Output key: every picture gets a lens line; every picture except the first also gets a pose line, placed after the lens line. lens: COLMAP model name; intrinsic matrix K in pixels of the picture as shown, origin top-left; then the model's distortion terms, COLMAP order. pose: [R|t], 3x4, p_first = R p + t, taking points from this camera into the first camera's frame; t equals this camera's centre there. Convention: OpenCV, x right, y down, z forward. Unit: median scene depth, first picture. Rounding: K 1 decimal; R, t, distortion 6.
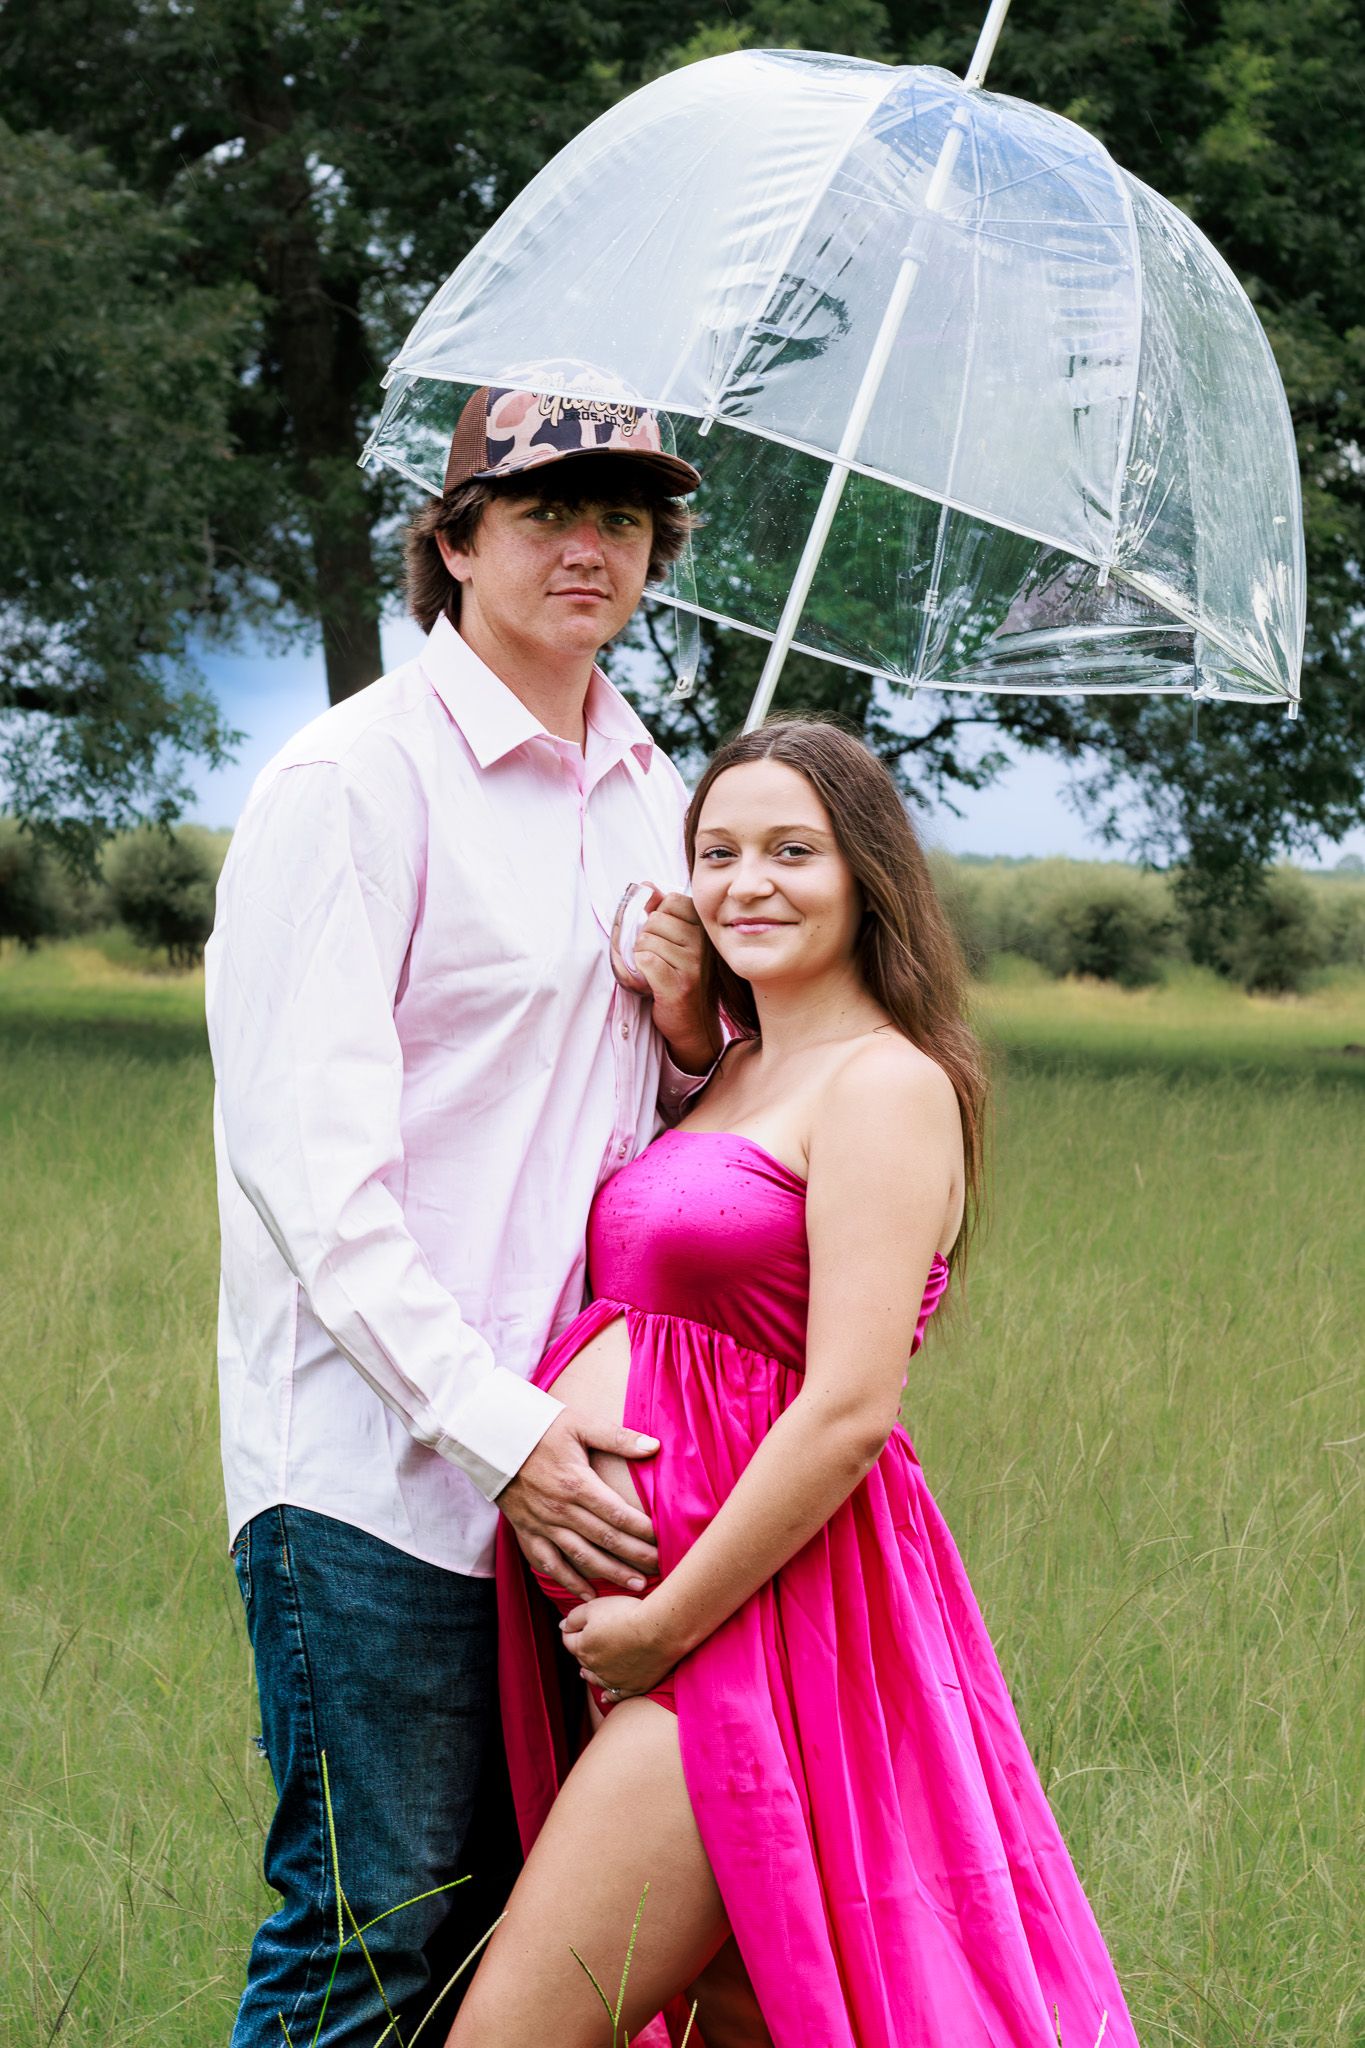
lens RADIAL K [[4651.0, 0, 684.3], [0, 4651.0, 975.0], [0, 0, 1]] dist [-0.017641, 0.067932]
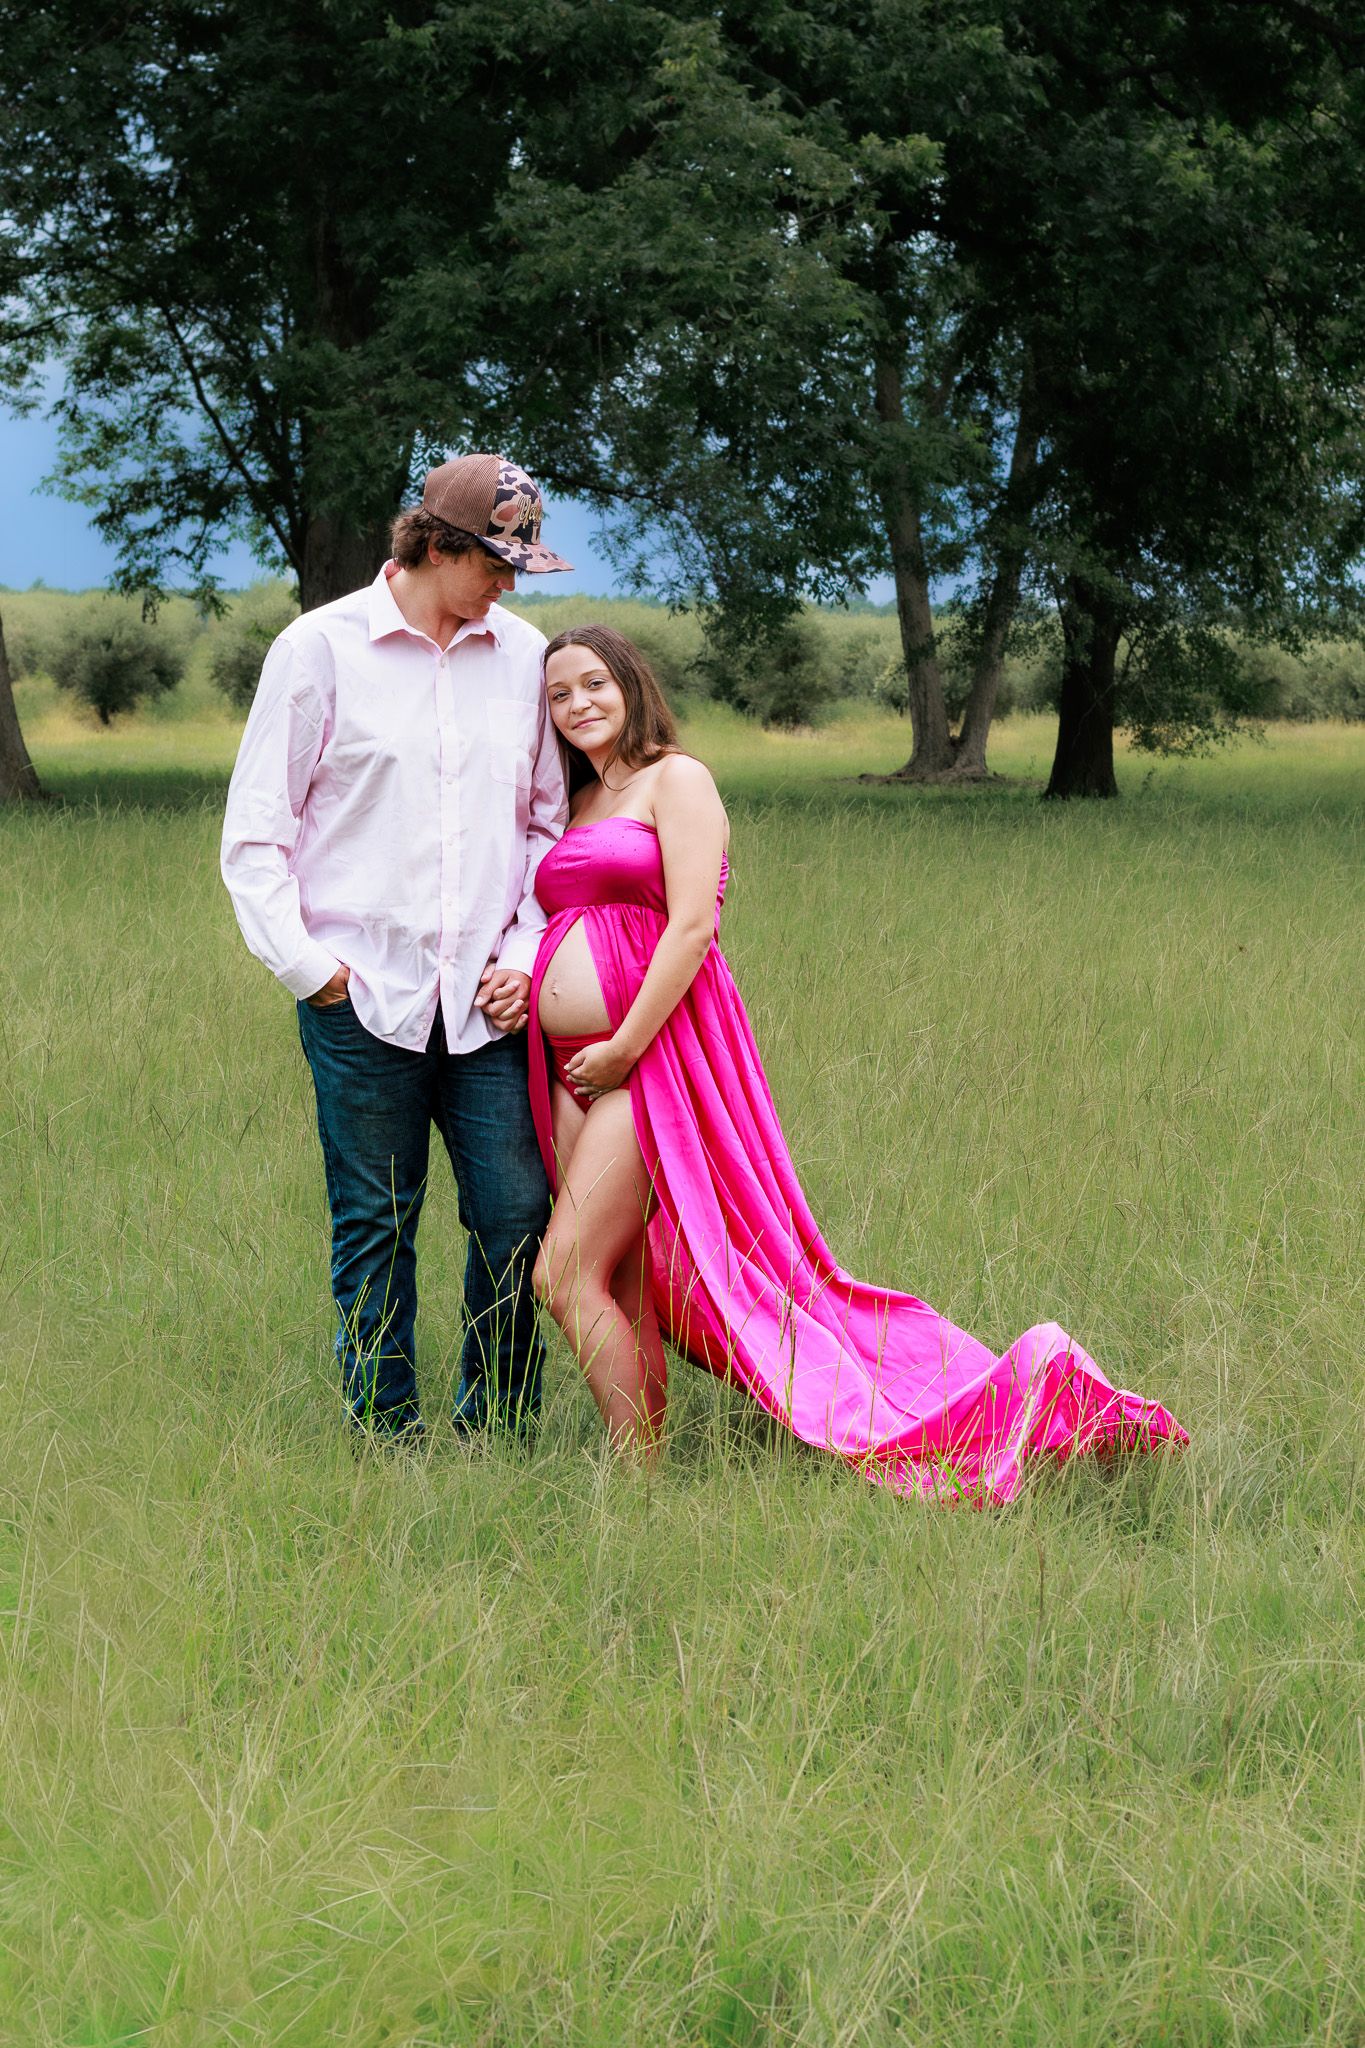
lens RADIAL K [[4639.5, 0, 647.8], [0, 4639.5, 1021.4], [0, 0, 1]] dist [0.038925, -0.263052]
pose [[0.995066, -0.023417, 0.096410, -0.011498], [0.016963, 0.997593, 0.067232, -0.001031], [-0.097752, -0.065265, 0.993068, -0.063970]]
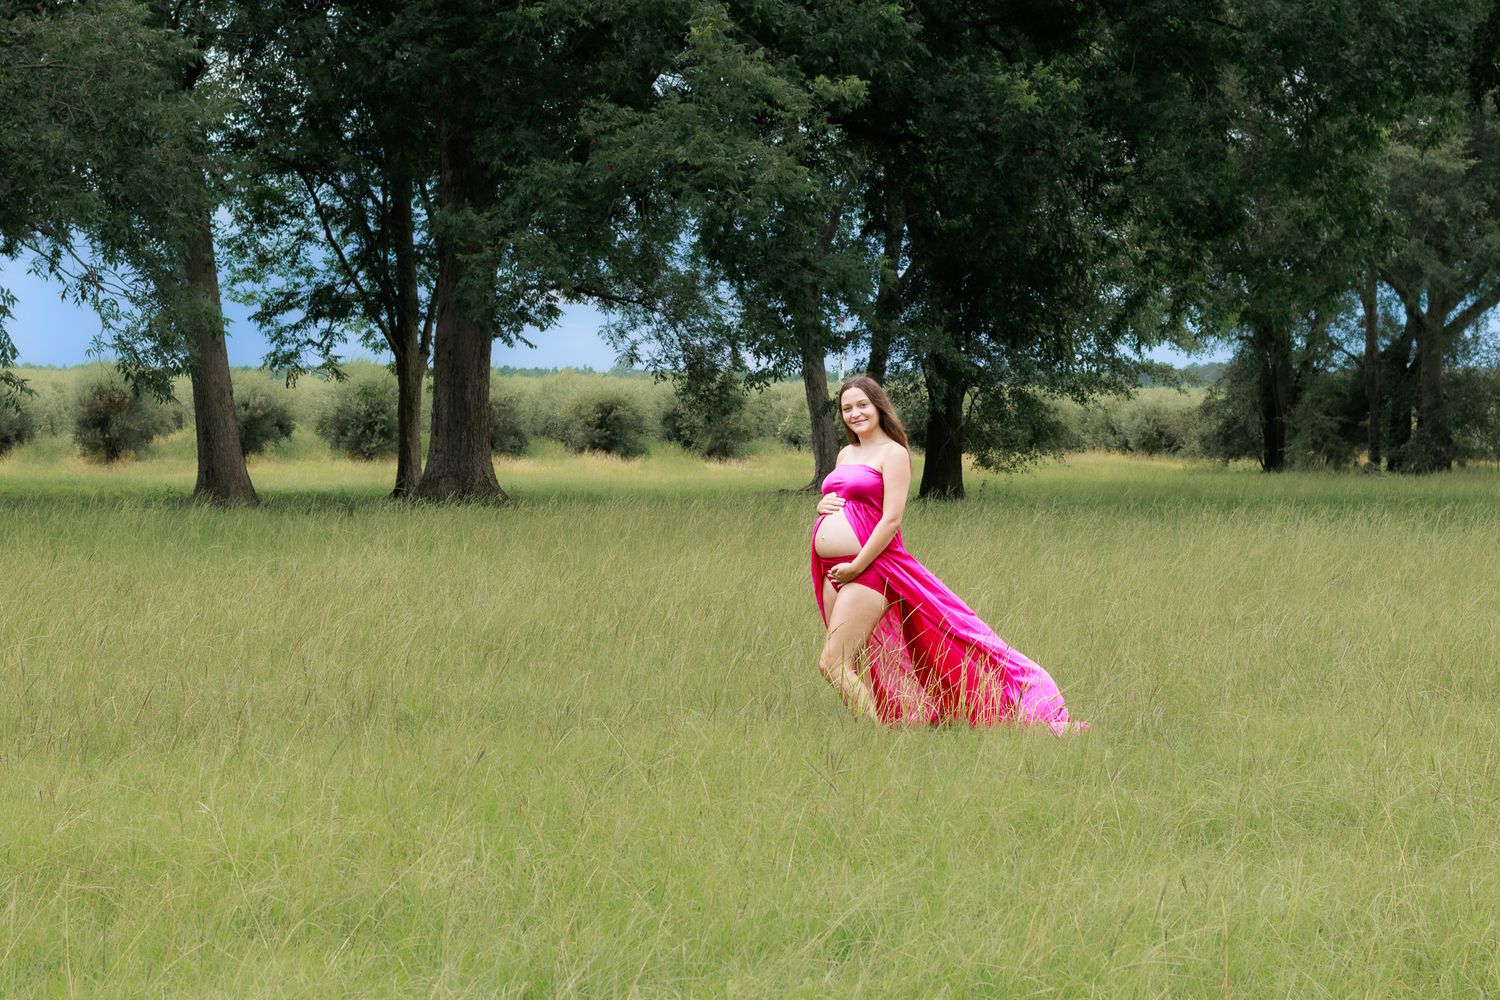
lens RADIAL K [[3464.5, 0, 750.0], [0, 3464.5, 500.0], [0, 0, 1]] dist [0.047424, -0.196951]
pose [[0.988801, -0.029993, 0.146197, -0.041968], [0.028067, 0.999490, 0.015219, 0.000699], [-0.146579, -0.010946, 0.989138, -0.159325]]
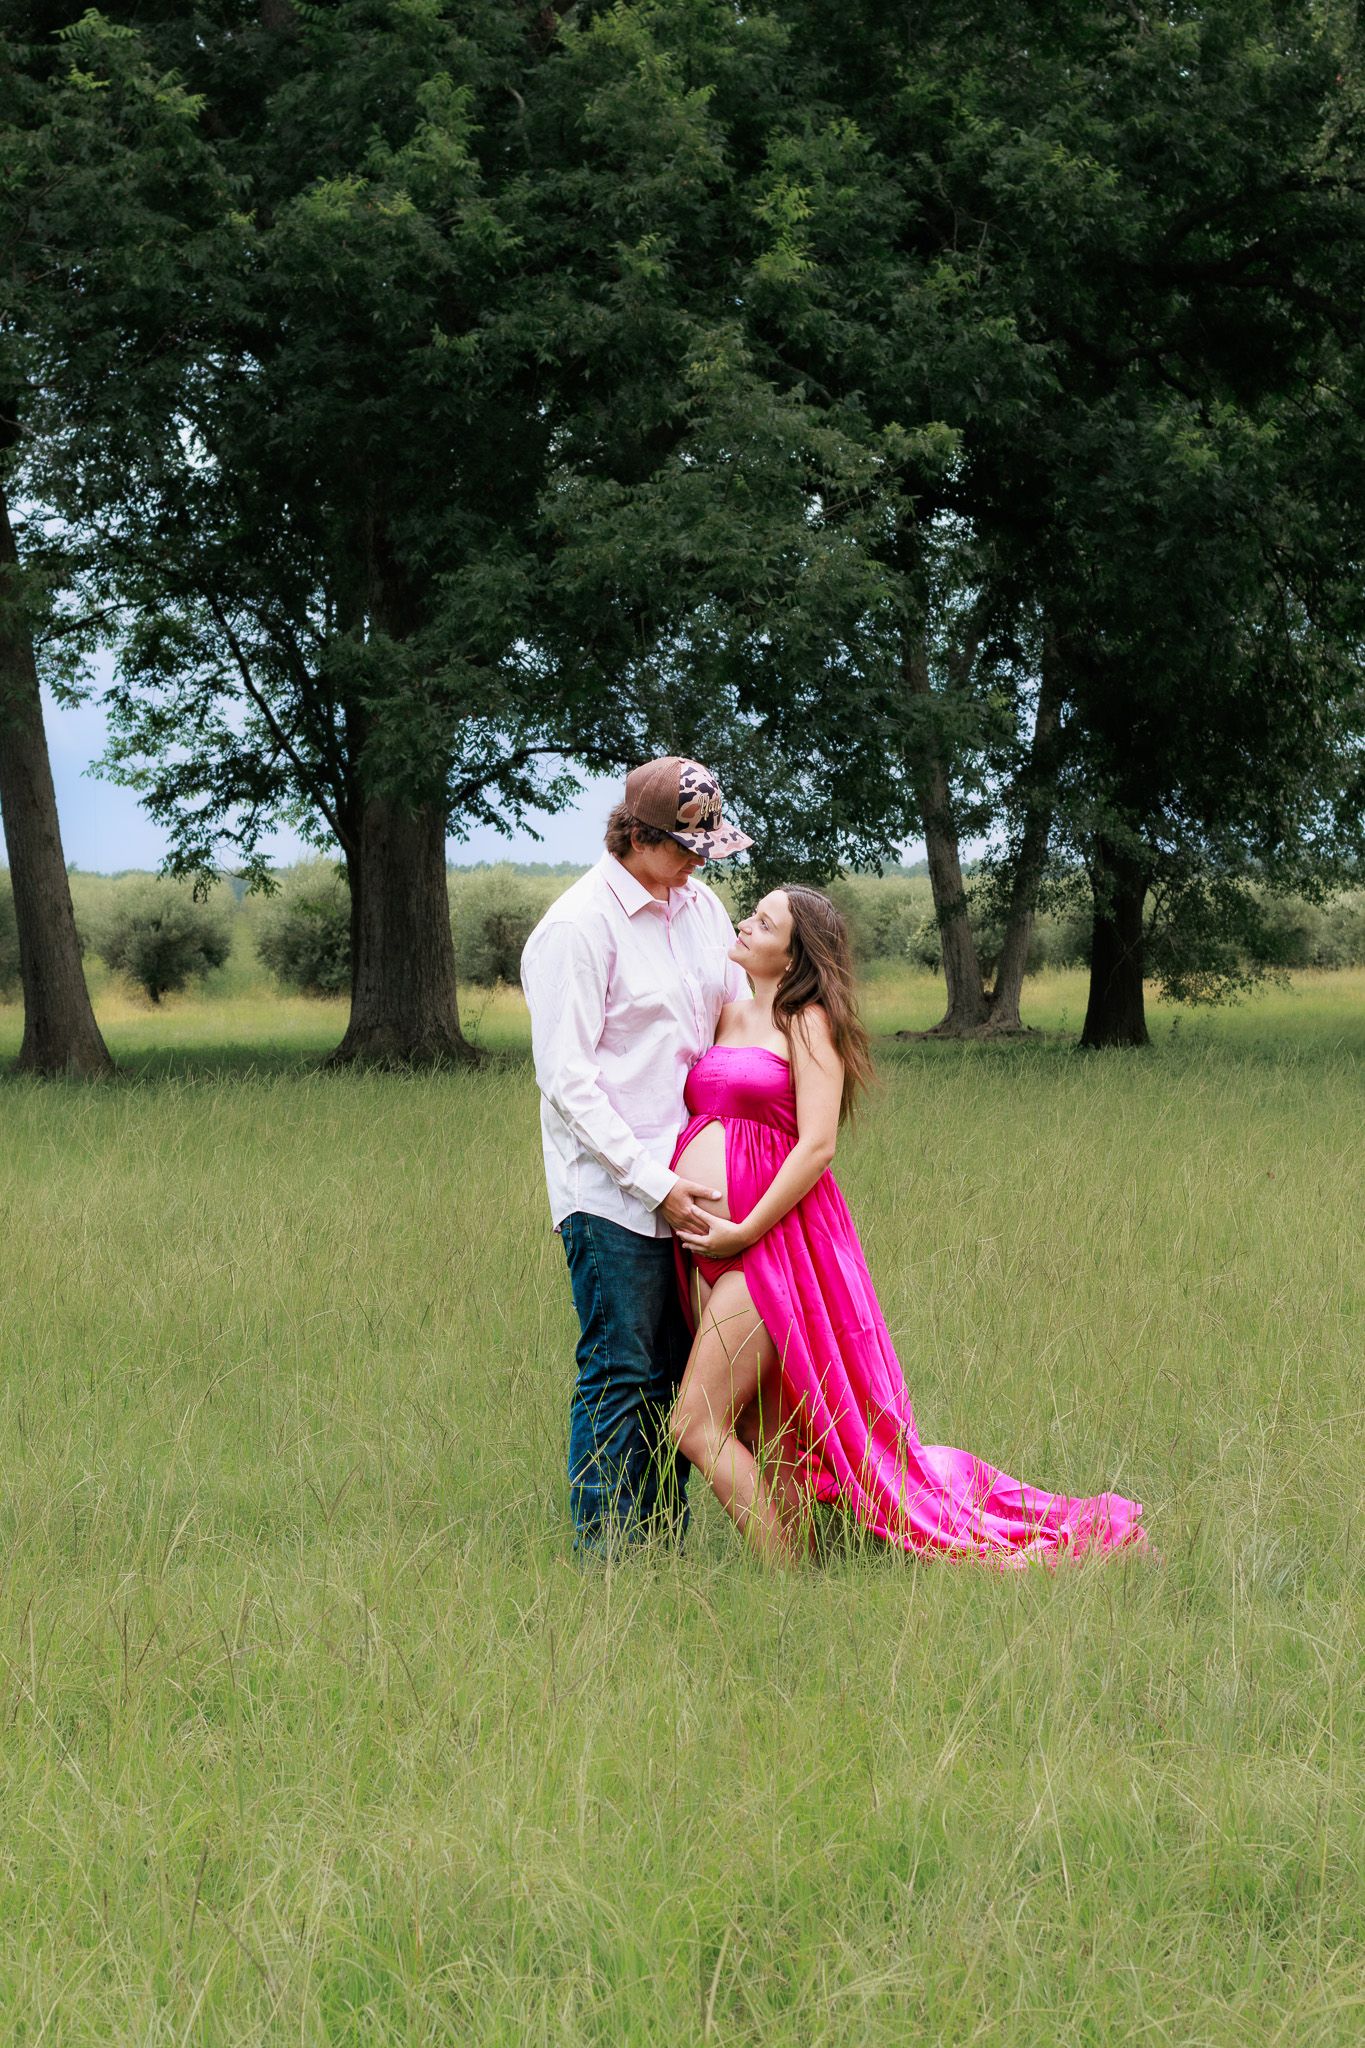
lens RADIAL K [[4651.9, 0, 682.5], [0, 4651.9, 1024.0], [0, 0, 1]] dist [0.106685, -0.691059]
pose [[0.994158, -0.044760, 0.098215, -0.017419], [0.043926, 0.998978, 0.010641, -0.000768], [-0.098591, -0.006264, 0.995108, -0.095418]]
